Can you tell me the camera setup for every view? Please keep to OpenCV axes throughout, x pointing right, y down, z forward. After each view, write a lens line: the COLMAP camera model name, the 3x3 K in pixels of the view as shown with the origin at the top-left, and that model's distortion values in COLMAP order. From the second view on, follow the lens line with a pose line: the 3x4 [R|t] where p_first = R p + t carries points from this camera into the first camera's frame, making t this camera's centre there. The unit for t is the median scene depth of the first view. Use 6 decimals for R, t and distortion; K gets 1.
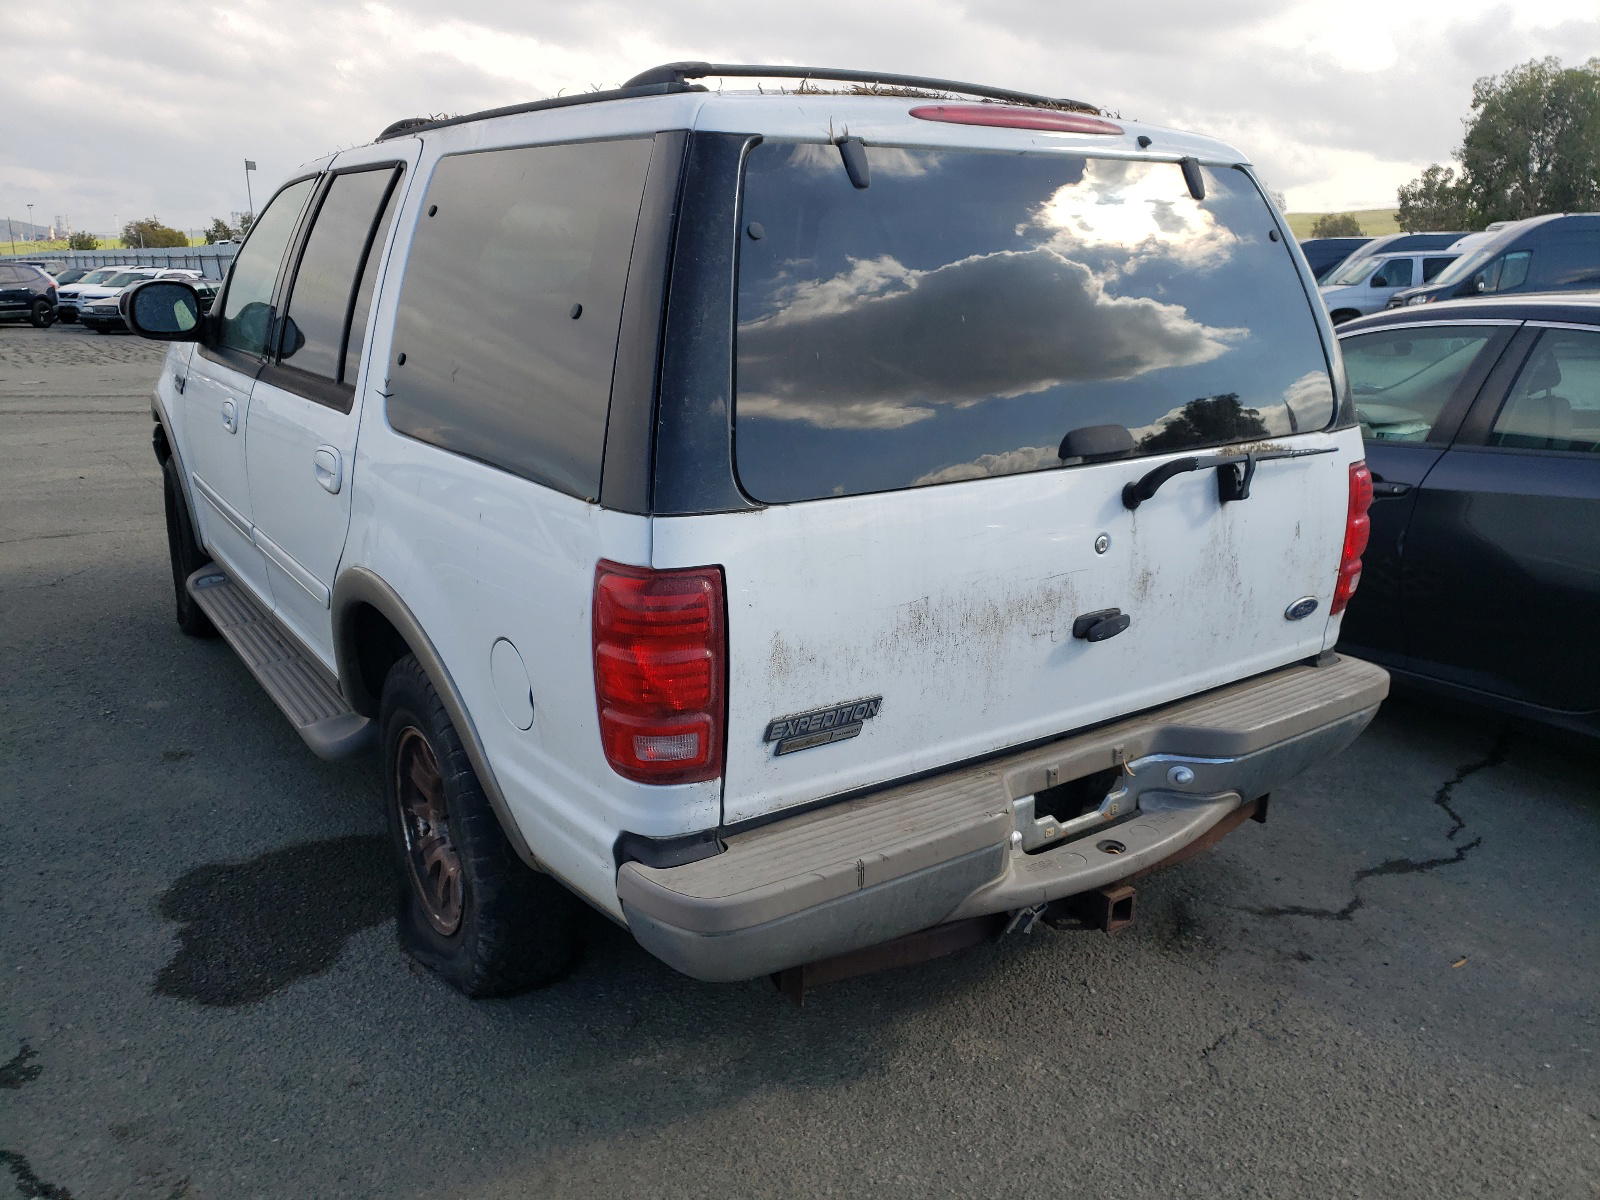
lens RADIAL K [[1271.5, 0, 800.0], [0, 1271.5, 600.0], [0, 0, 1]] dist [0.098558, 0.000218]
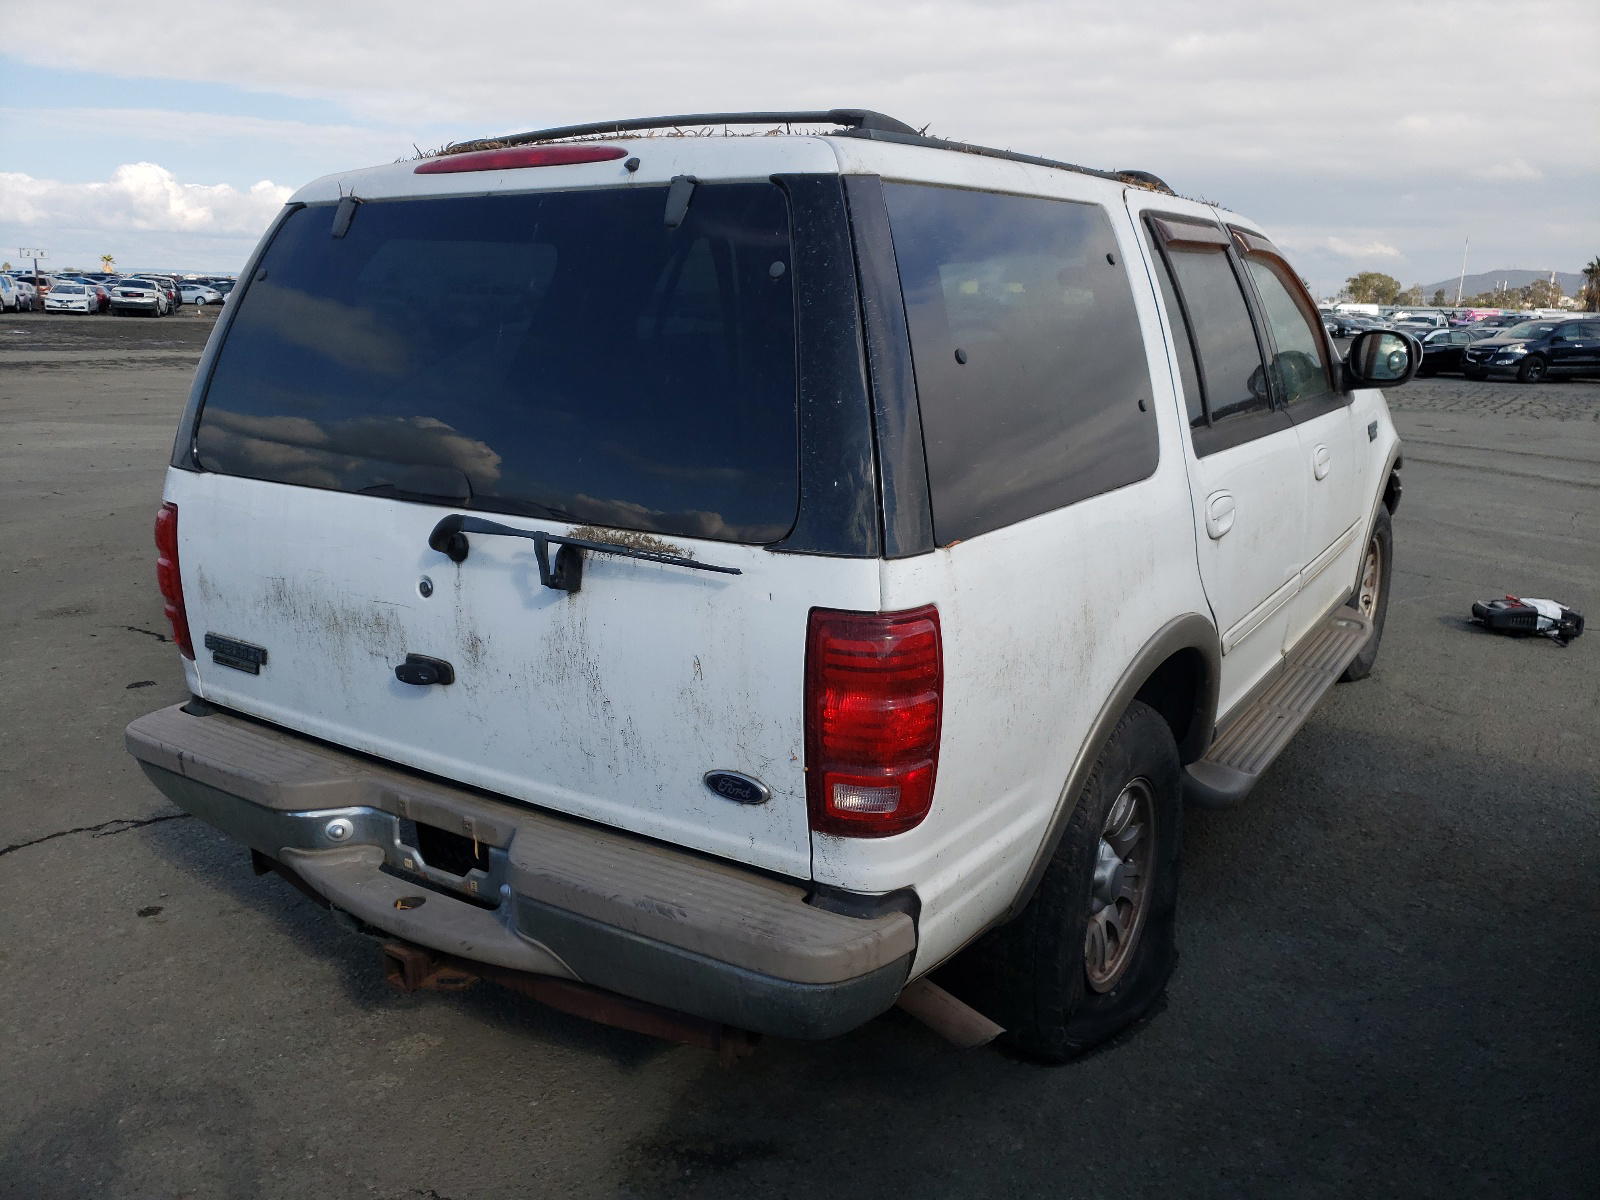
lens RADIAL K [[1322.0, 0, 800.0], [0, 1322.0, 600.0], [0, 0, 1]] dist [0.042656, -0.069200]
pose [[0.336691, 0.204583, -0.919122, 1.211347], [-0.250920, 0.960310, 0.121834, -0.219661], [0.907567, 0.189606, 0.374662, 0.850265]]
